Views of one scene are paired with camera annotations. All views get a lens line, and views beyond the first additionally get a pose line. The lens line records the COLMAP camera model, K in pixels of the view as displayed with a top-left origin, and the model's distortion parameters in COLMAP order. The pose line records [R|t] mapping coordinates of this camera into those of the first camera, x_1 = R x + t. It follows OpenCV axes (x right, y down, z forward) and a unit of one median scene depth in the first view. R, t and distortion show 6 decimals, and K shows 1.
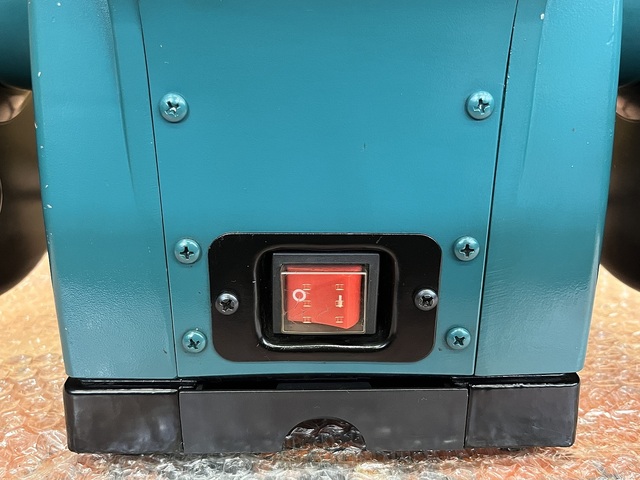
lens RADIAL K [[596.5, 0, 316.0], [0, 596.5, 239.3], [0, 0, 1]] dist [0.004088, 0.000000]
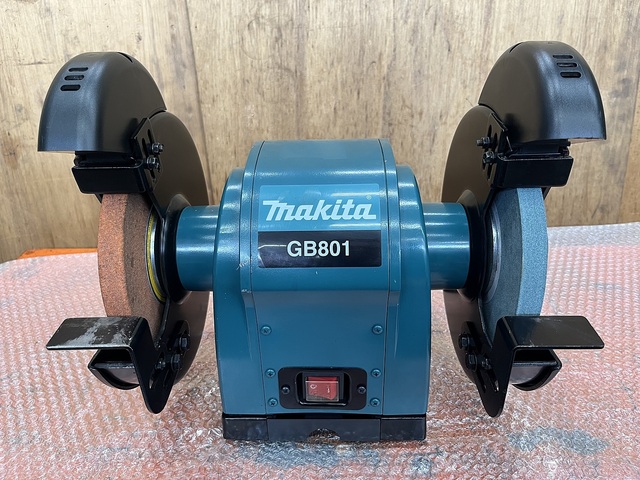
lens RADIAL K [[487.2, 0, 314.2], [0, 487.2, 237.0], [0, 0, 1]] dist [0.022230, -0.076309]
pose [[0.998675, -0.005790, -0.051128, 0.087069], [0.011281, 0.994111, 0.107781, -0.764322], [0.050203, -0.108215, 0.992859, -1.010513]]
